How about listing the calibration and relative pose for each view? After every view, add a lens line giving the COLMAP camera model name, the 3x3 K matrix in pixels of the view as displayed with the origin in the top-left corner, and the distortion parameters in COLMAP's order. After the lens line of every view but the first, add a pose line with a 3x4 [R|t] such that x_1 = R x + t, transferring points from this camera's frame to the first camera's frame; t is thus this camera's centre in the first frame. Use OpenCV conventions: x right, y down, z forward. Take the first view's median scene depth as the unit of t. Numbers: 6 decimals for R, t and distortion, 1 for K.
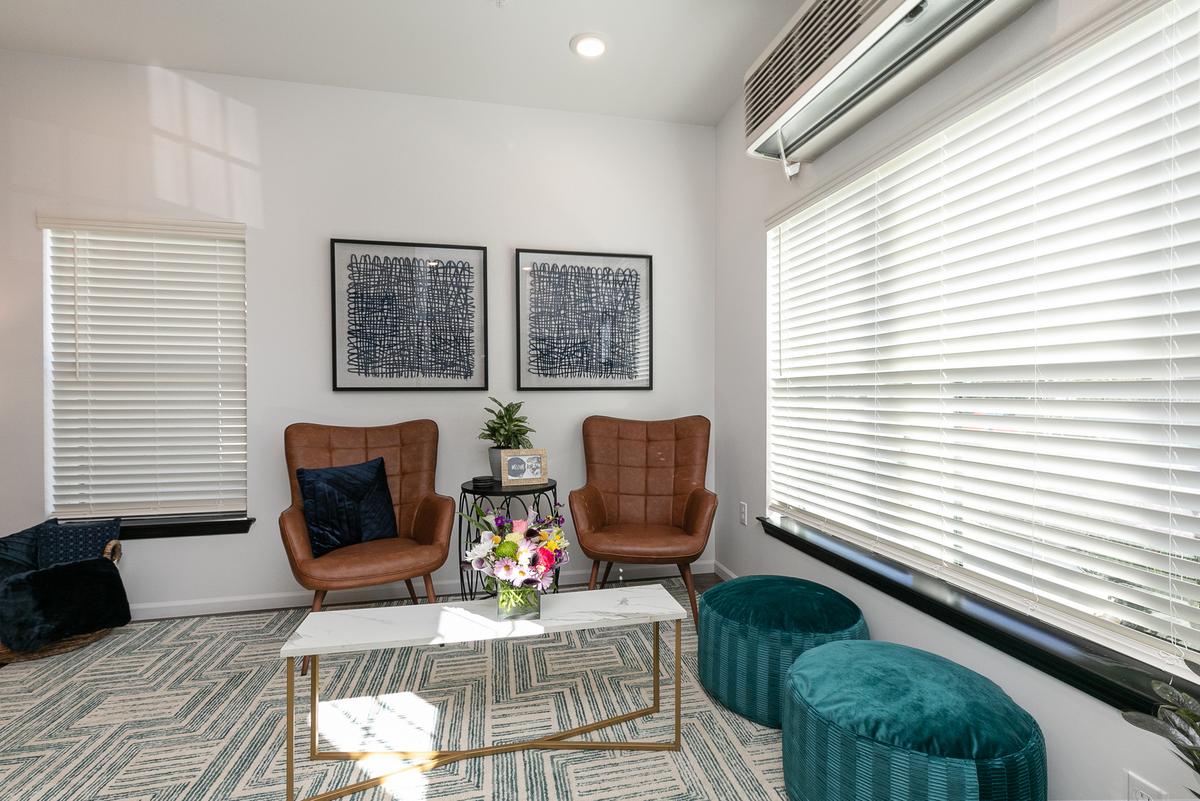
lens RADIAL K [[547.3, 0, 619.0], [0, 547.3, 397.7], [0, 0, 1]] dist [0.004084, -0.002644]
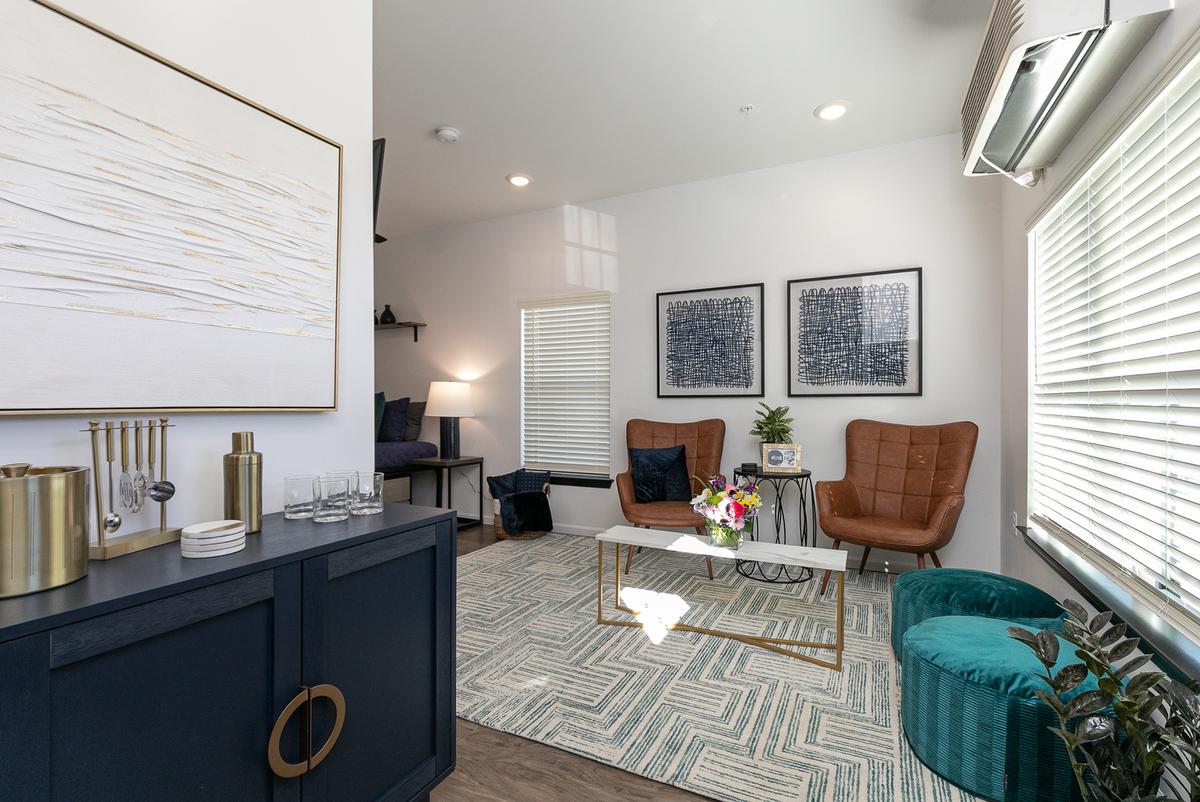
lens RADIAL K [[547.3, 0, 612.2], [0, 547.3, 401.1], [0, 0, 1]] dist [0.004084, -0.002644]
pose [[0.784416, 0.001873, -0.620233, 0.314584], [-0.004850, 0.999983, -0.003114, 0.002075], [0.620217, 0.005451, 0.784412, -0.235786]]
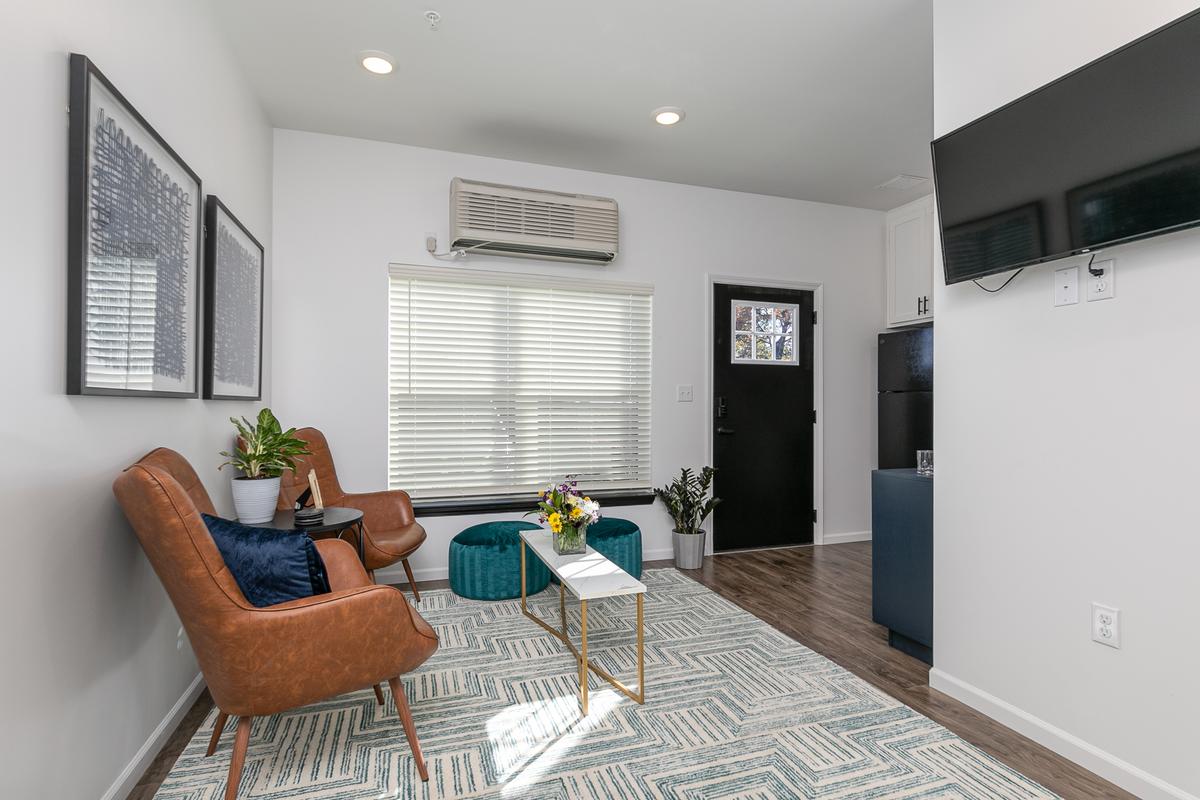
lens RADIAL K [[547.3, 0, 616.4], [0, 547.3, 407.5], [0, 0, 1]] dist [0.004084, -0.002644]
pose [[-0.098344, 0.004767, 0.995141, -1.075837], [0.006947, 0.999967, -0.004103, 0.003749], [-0.995128, 0.006510, -0.098373, 0.648394]]
